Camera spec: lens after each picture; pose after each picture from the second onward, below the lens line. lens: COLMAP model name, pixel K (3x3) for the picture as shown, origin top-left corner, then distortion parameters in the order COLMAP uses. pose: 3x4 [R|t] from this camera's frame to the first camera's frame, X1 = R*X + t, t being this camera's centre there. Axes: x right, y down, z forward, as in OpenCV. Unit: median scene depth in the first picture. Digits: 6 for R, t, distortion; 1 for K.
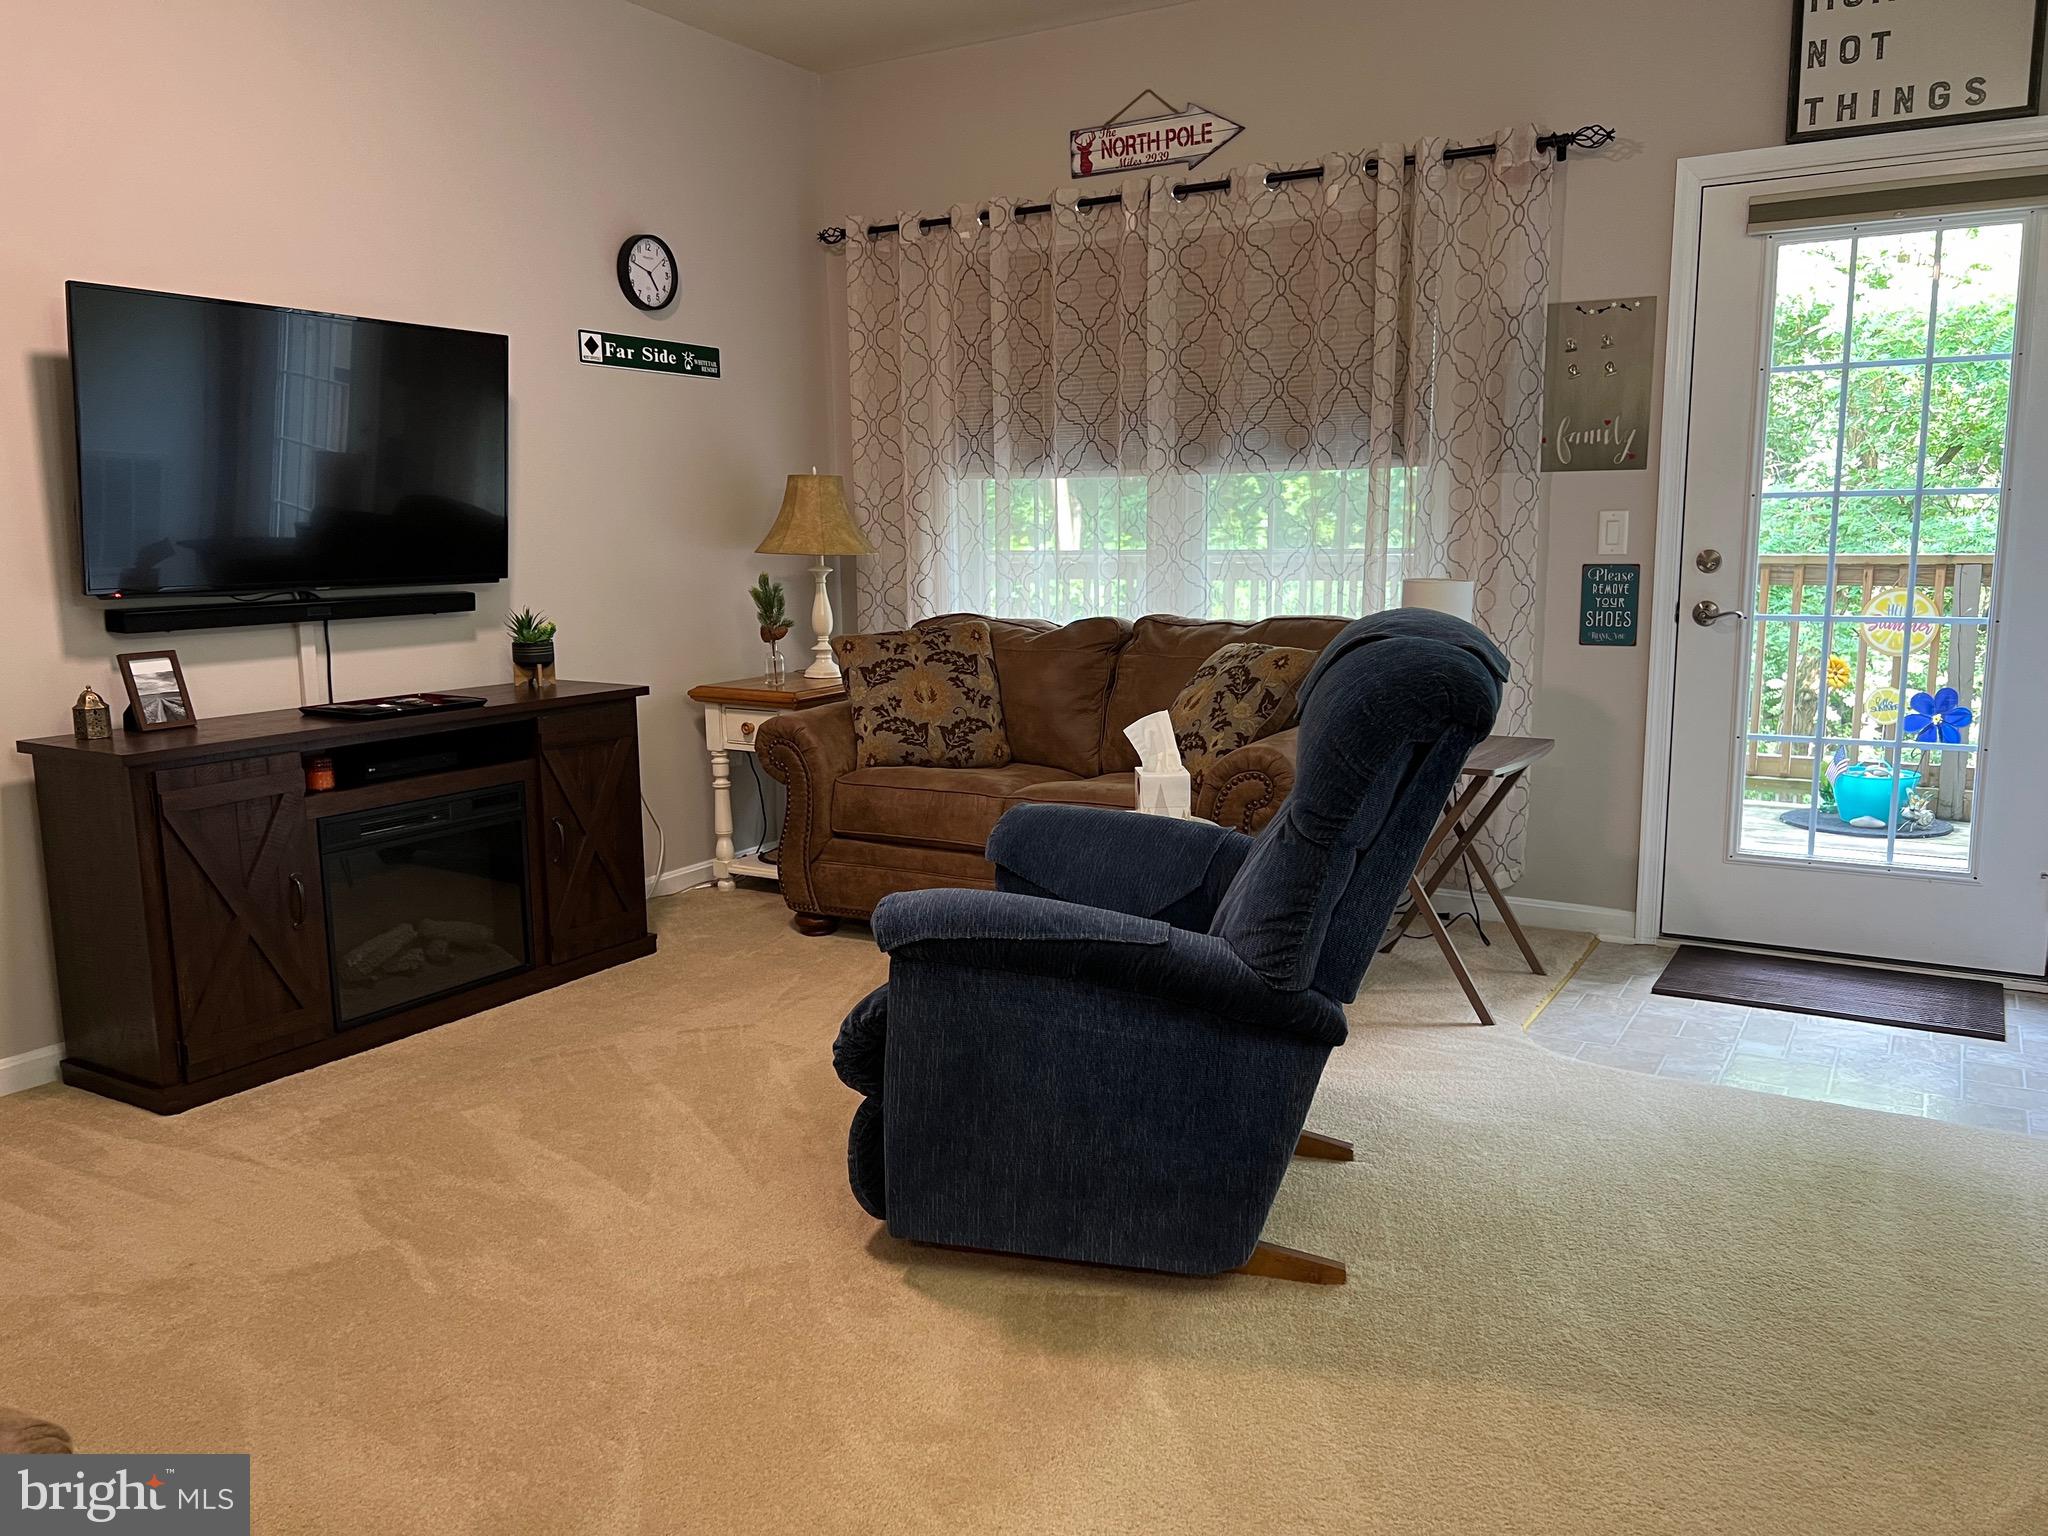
lens RADIAL K [[1542.1, 0, 1034.9], [0, 1542.1, 776.7], [0, 0, 1]] dist [0.060905, -0.064546]
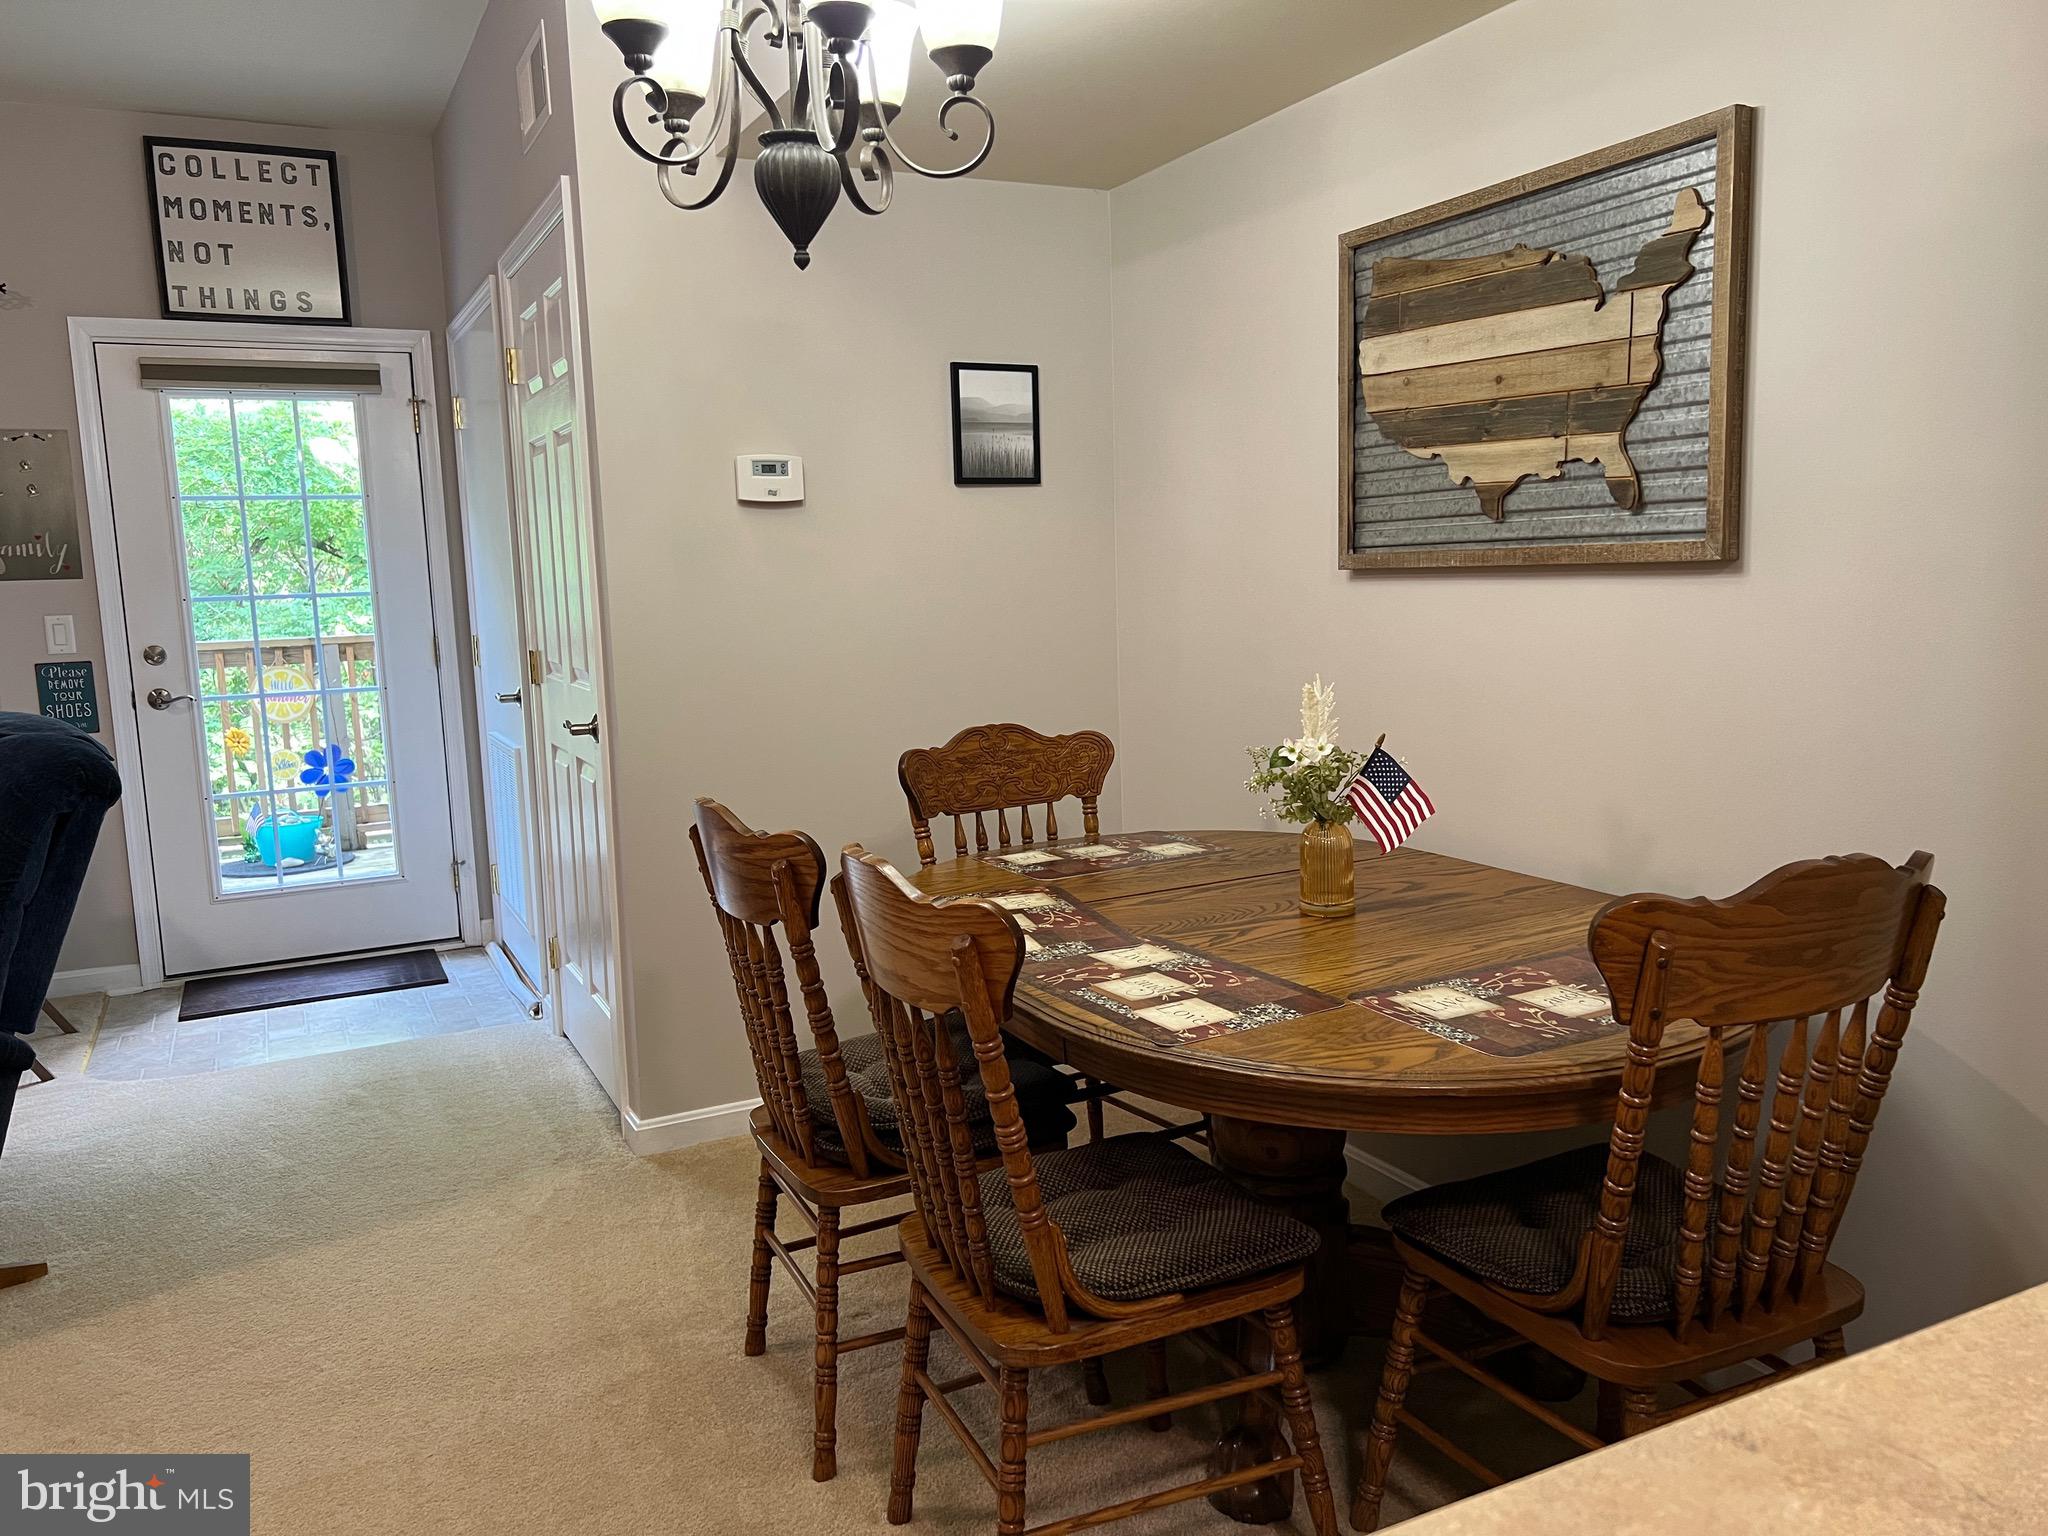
lens RADIAL K [[1547.9, 0, 1042.0], [0, 1547.9, 755.3], [0, 0, 1]] dist [0.076272, -0.117268]
pose [[0.539506, -0.110058, 0.834758, -0.214820], [0.161794, 0.986495, 0.025496, 0.015820], [-0.826290, 0.121304, 0.550027, -0.211482]]
